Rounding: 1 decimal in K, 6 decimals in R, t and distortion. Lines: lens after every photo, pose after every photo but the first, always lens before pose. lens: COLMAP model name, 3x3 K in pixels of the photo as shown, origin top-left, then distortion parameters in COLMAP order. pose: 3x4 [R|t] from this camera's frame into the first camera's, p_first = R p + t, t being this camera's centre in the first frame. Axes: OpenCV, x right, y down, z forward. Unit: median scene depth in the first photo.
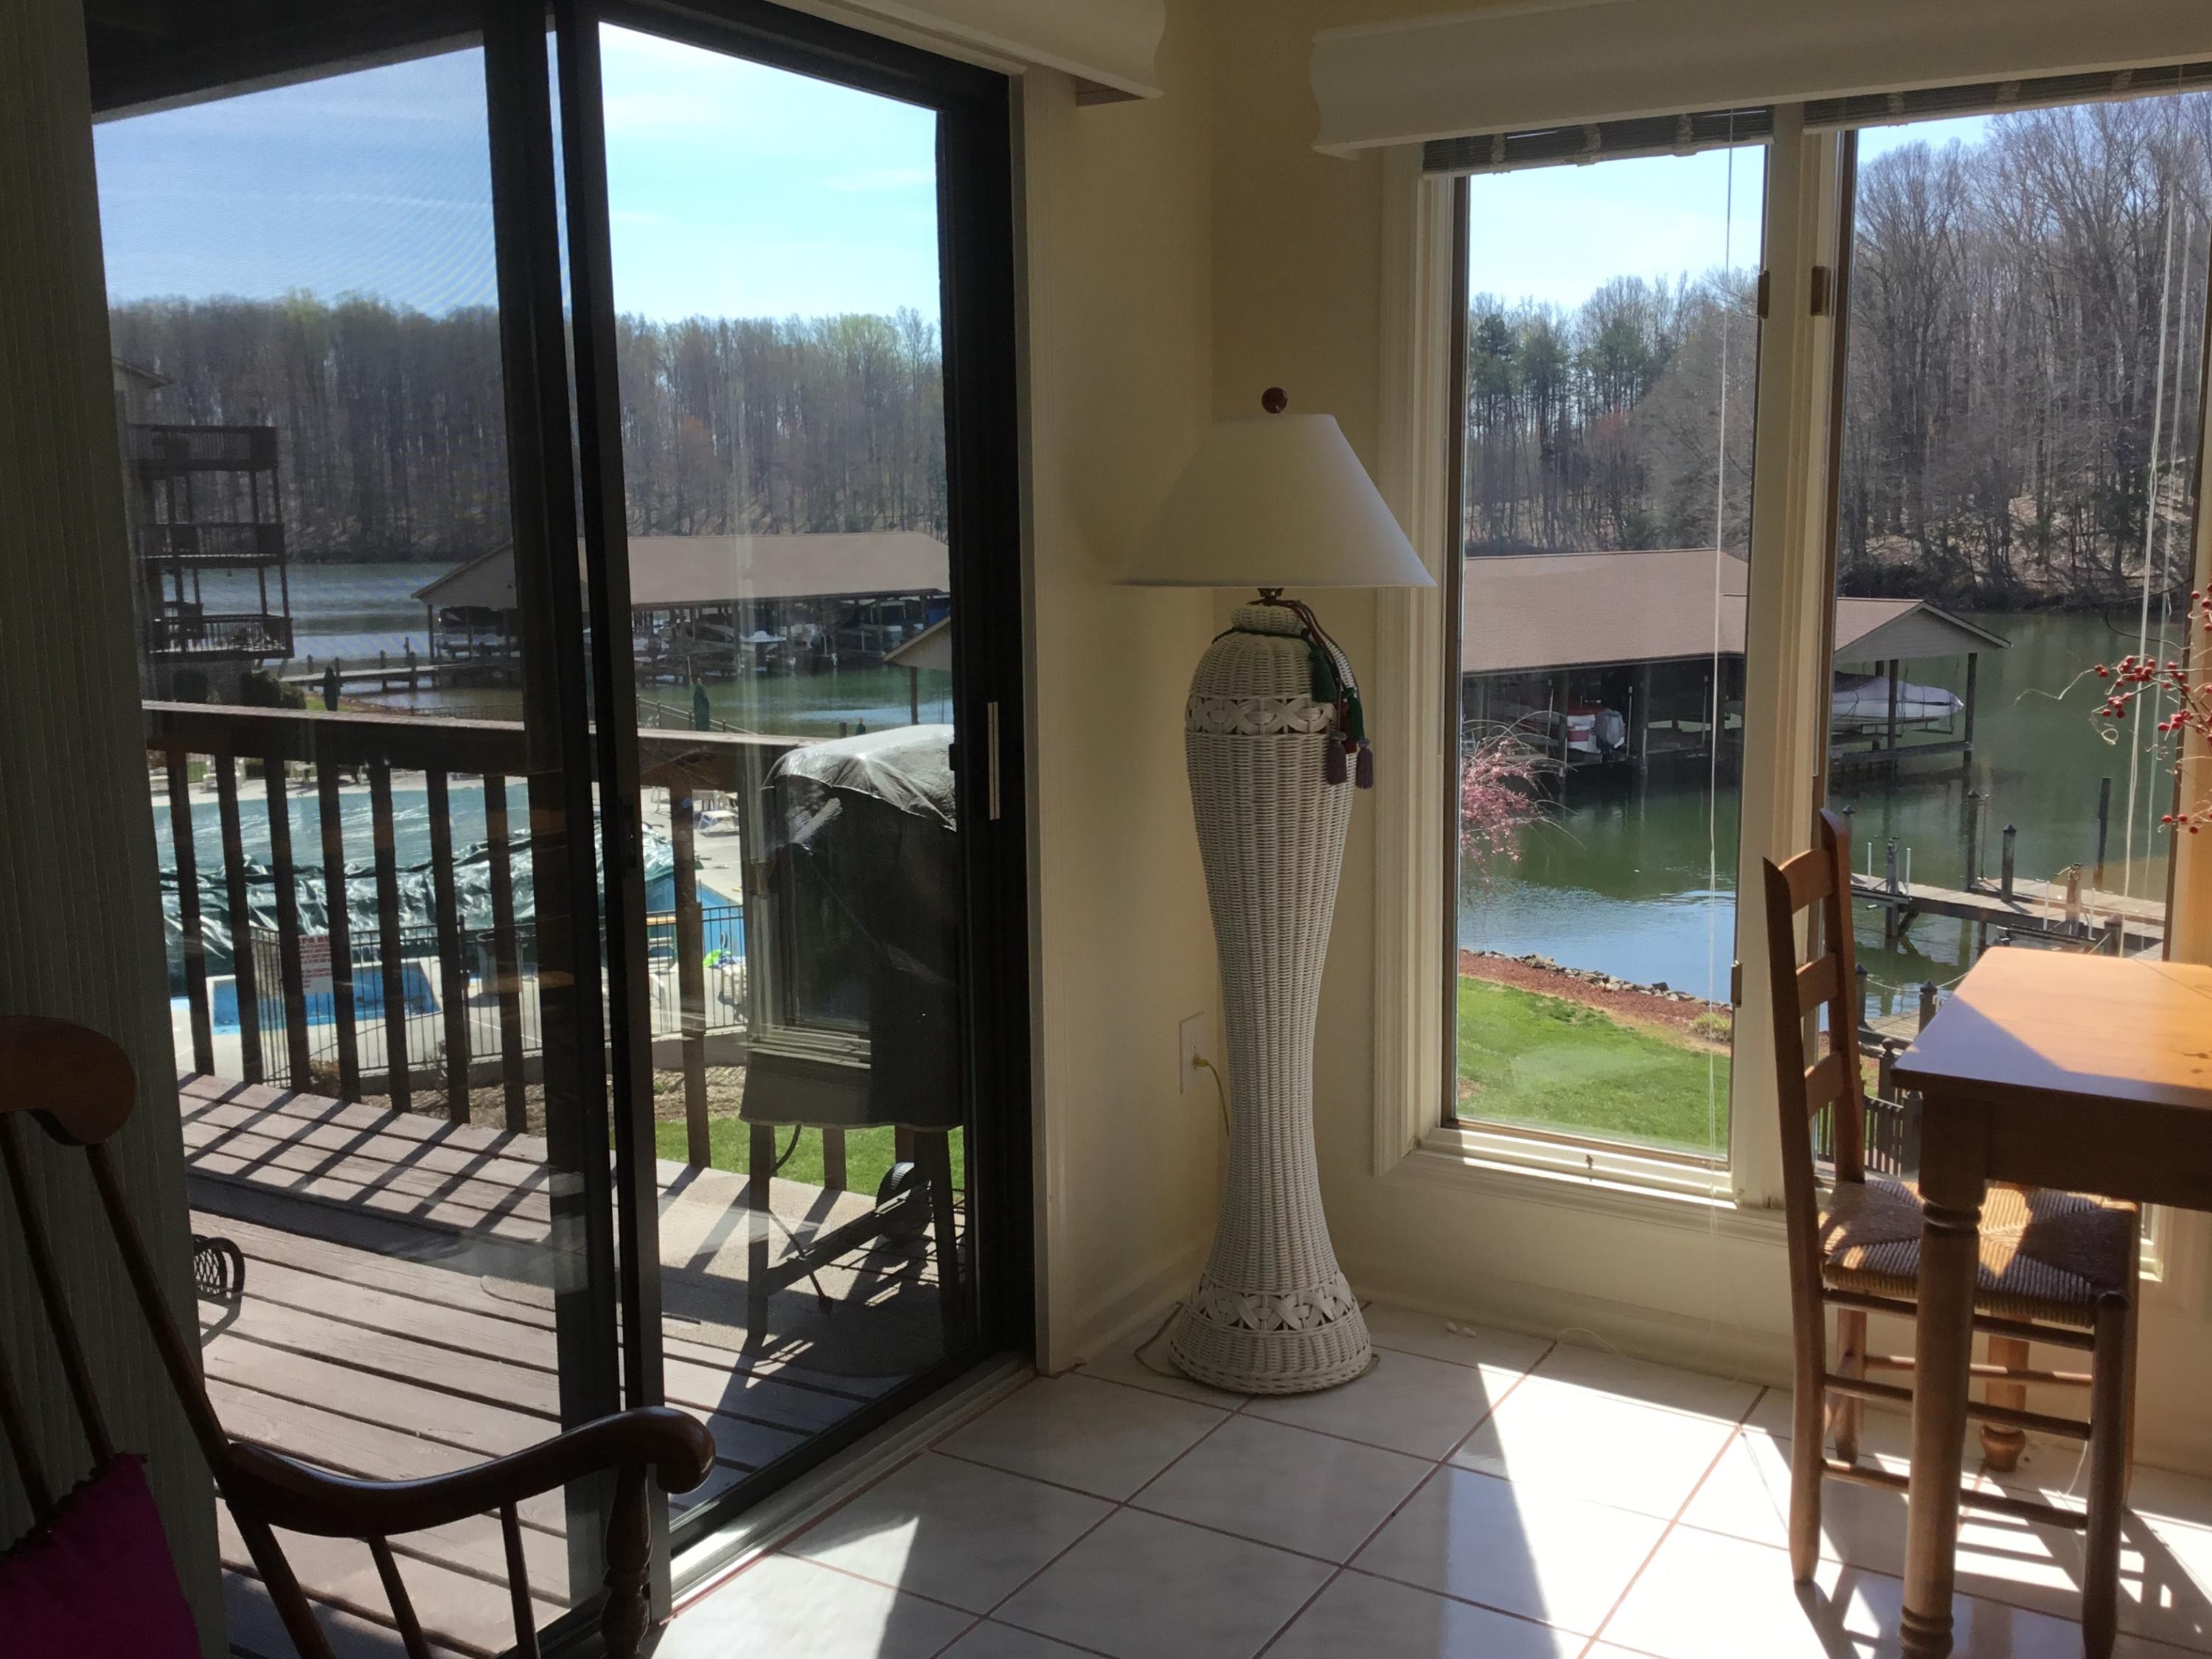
lens RADIAL K [[2055.1, 0, 1147.3], [0, 2055.1, 830.0], [0, 0, 1]] dist [0.145074, -0.275403]
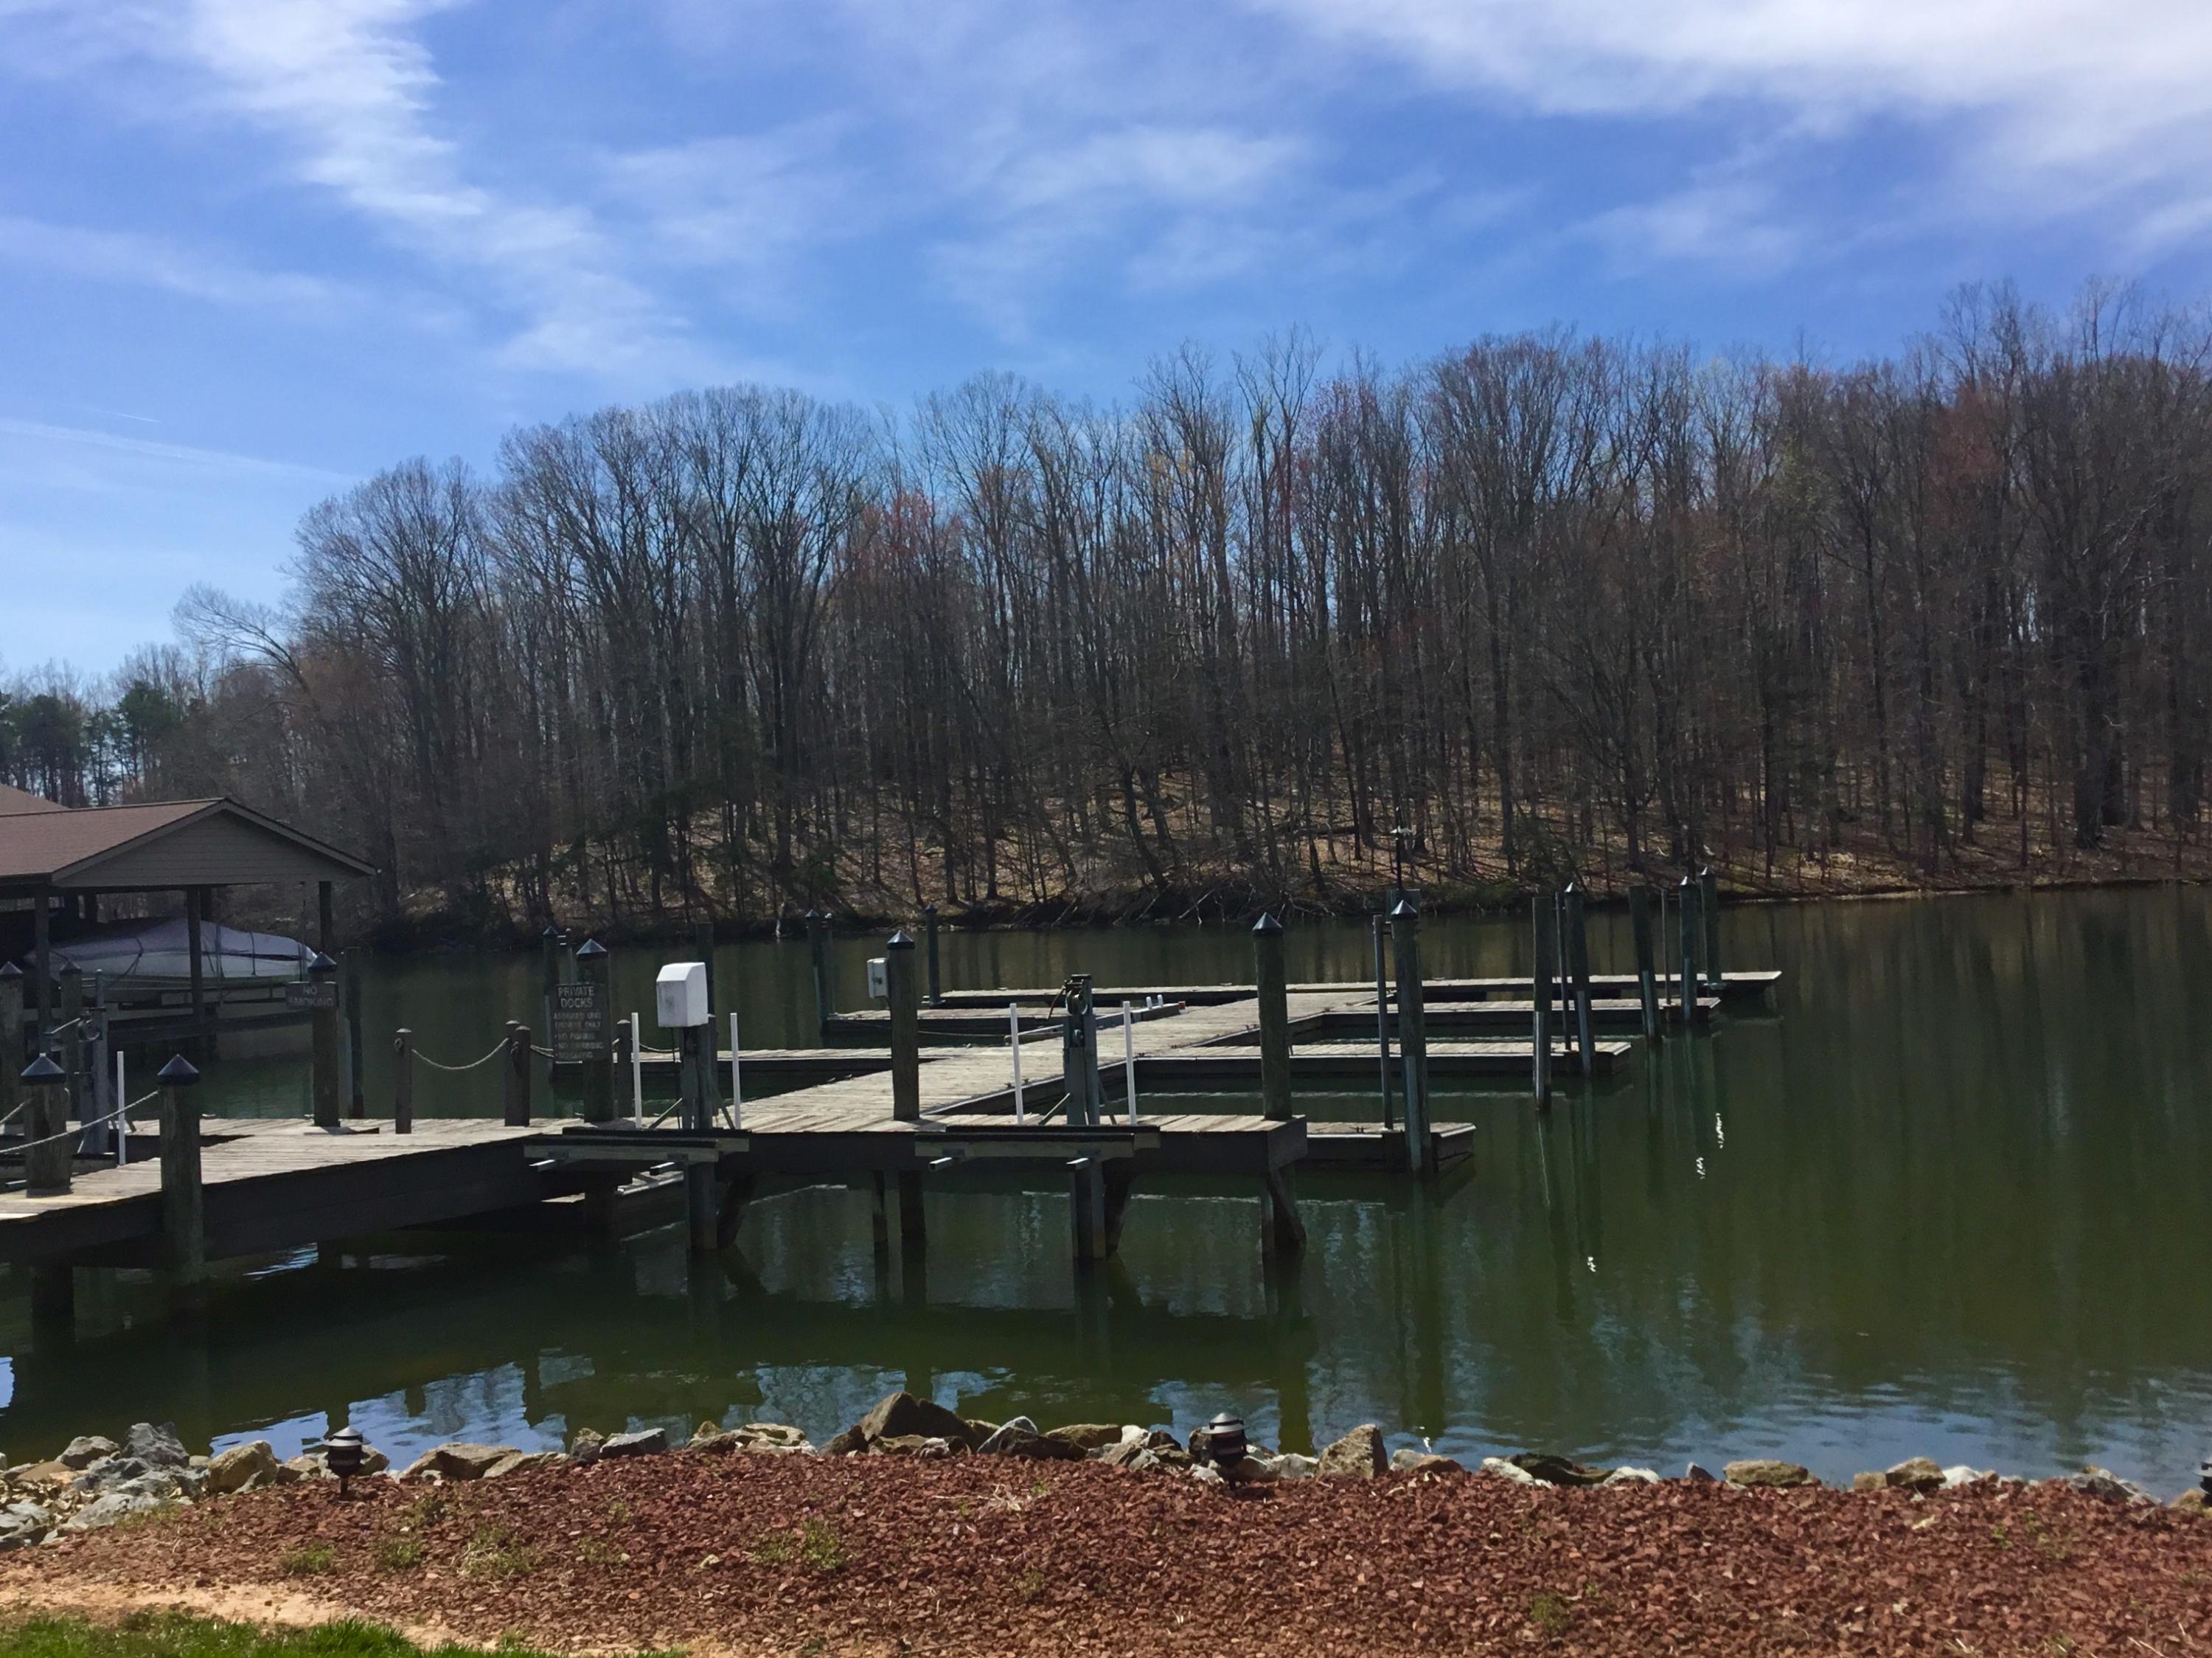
lens RADIAL K [[2125.1, 0, 1116.2], [0, 2125.1, 796.2], [0, 0, 1]] dist [0.116074, -0.004816]
pose [[0.821045, -0.002295, 0.570860, 0.197767], [0.124206, 0.976754, -0.174714, 0.047899], [-0.557188, 0.214352, 0.802243, 0.255712]]
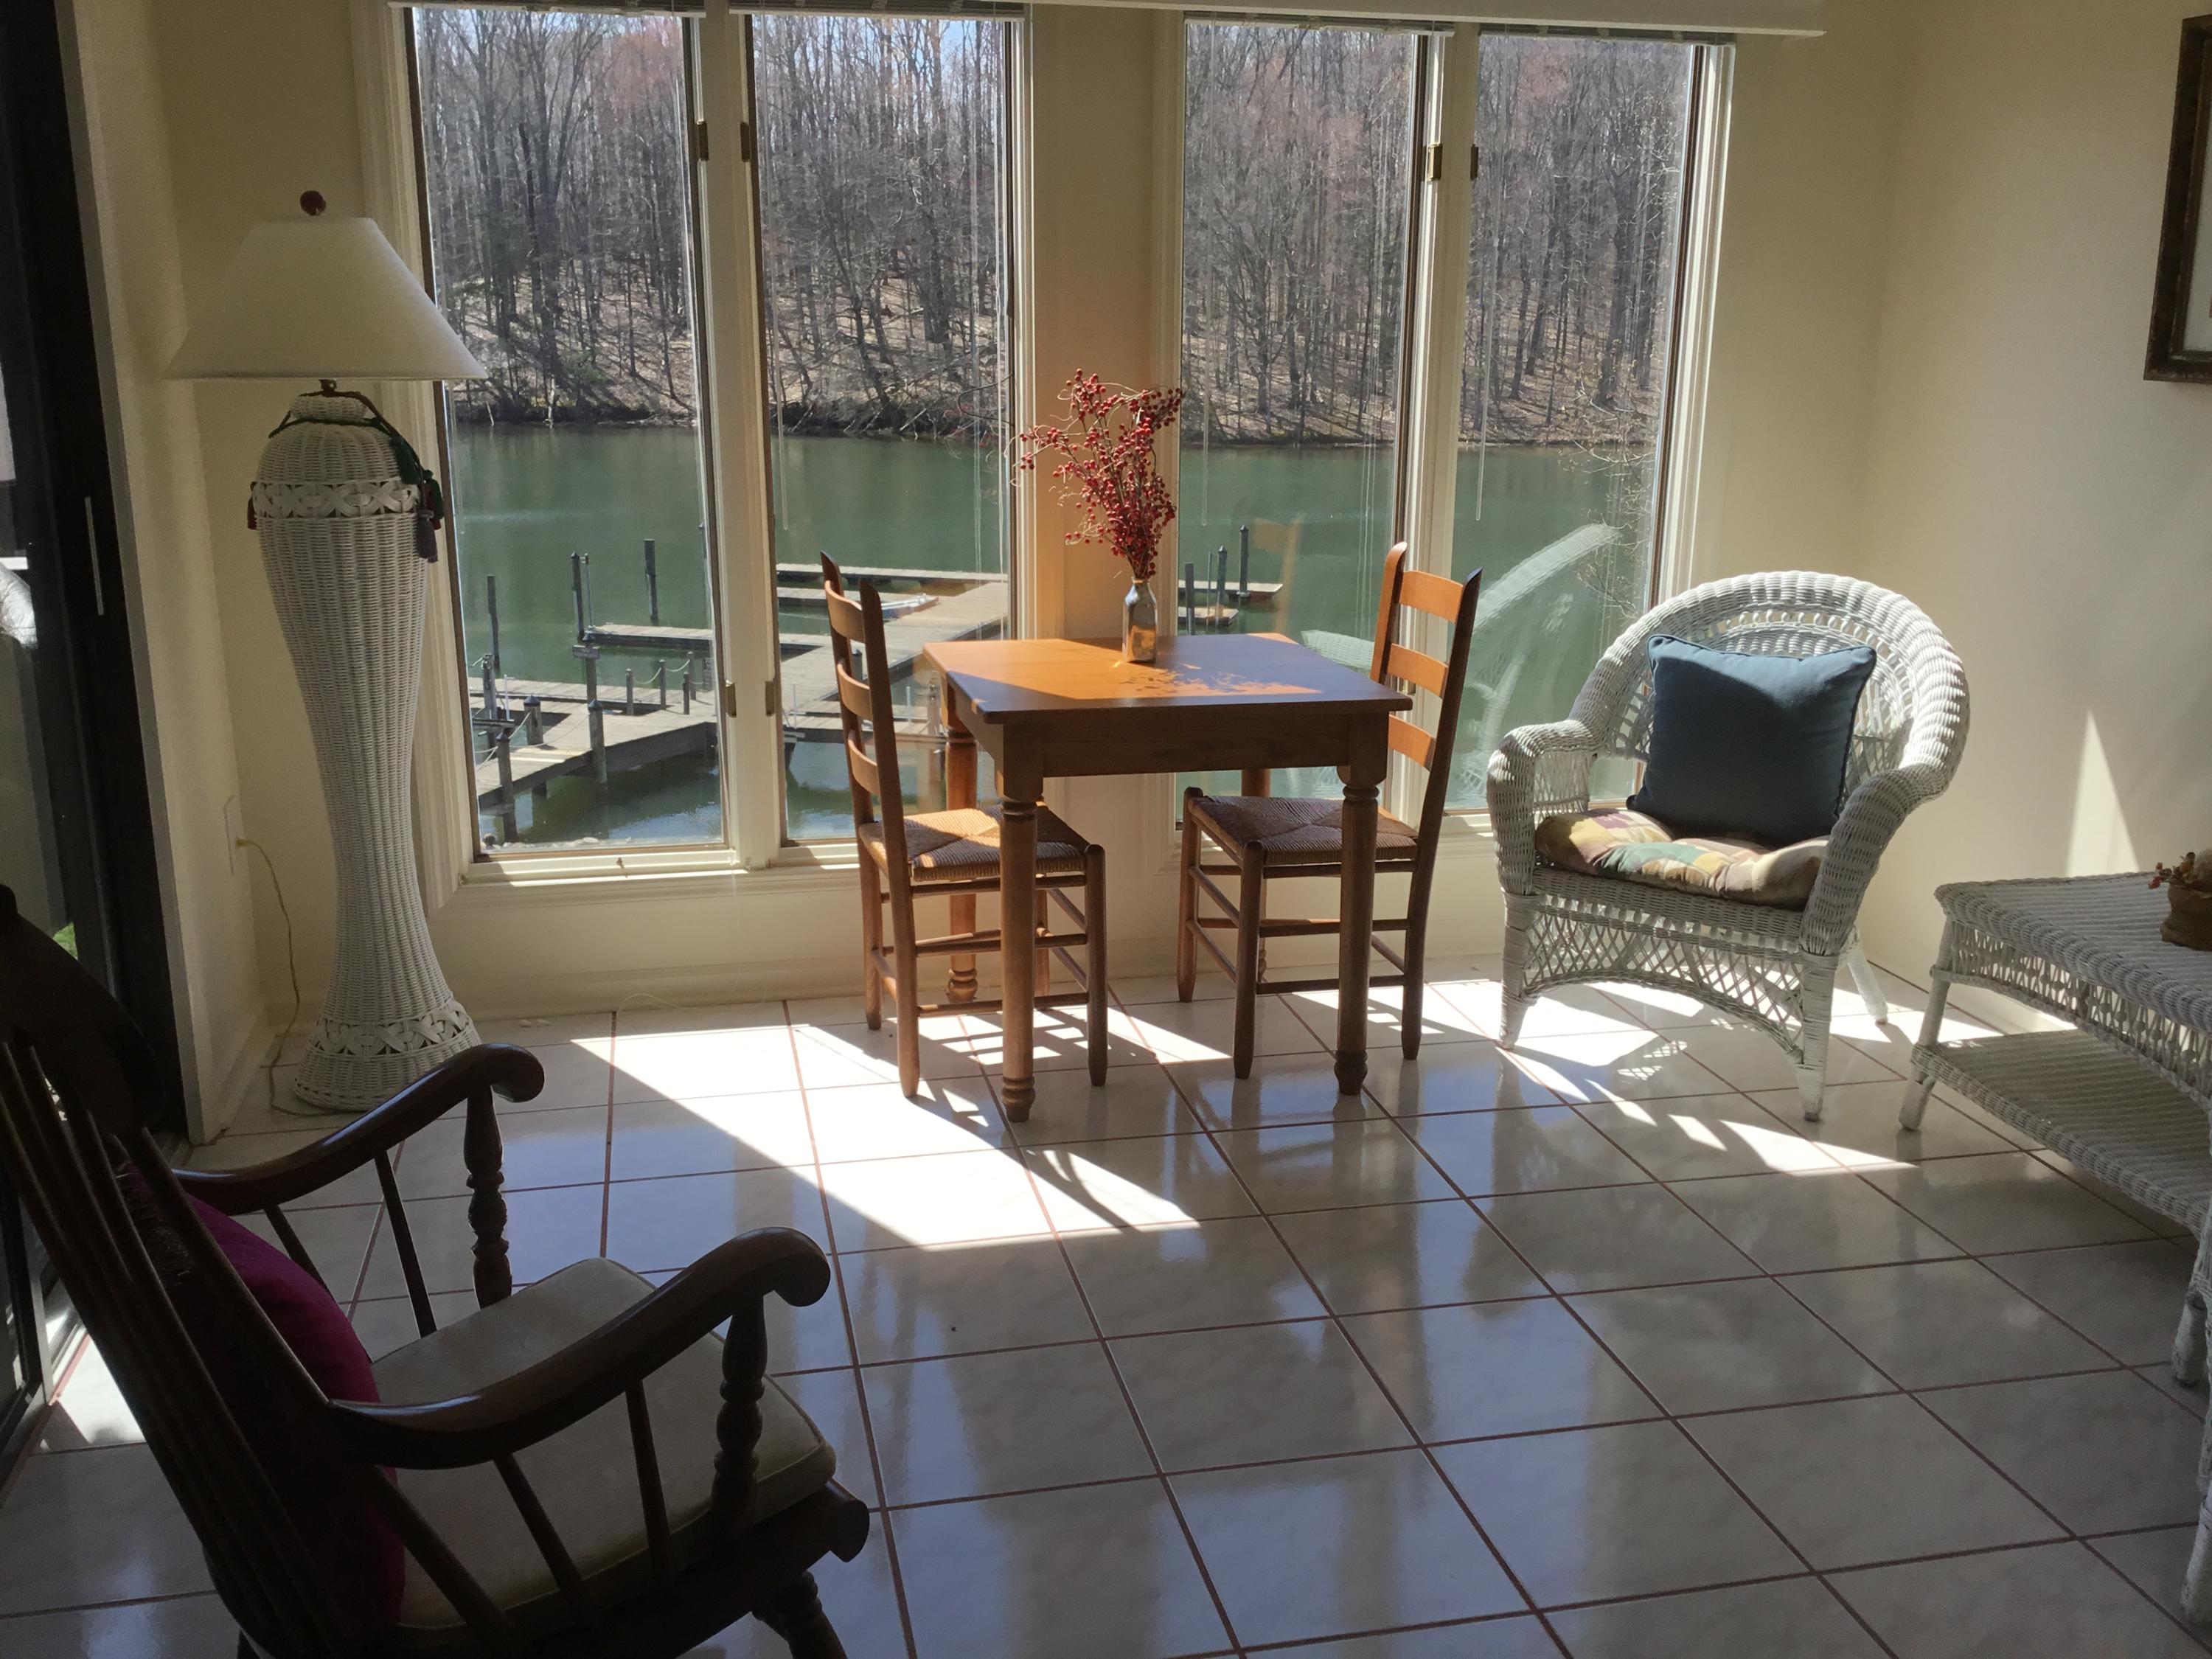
lens RADIAL K [[1978.7, 0, 1117.5], [0, 1978.7, 824.8], [0, 0, 1]] dist [0.143605, -0.276145]
pose [[0.728544, -0.155469, 0.667123, -0.018441], [0.094078, 0.987384, 0.127364, 0.000833], [-0.678508, -0.030028, 0.733979, -0.003025]]
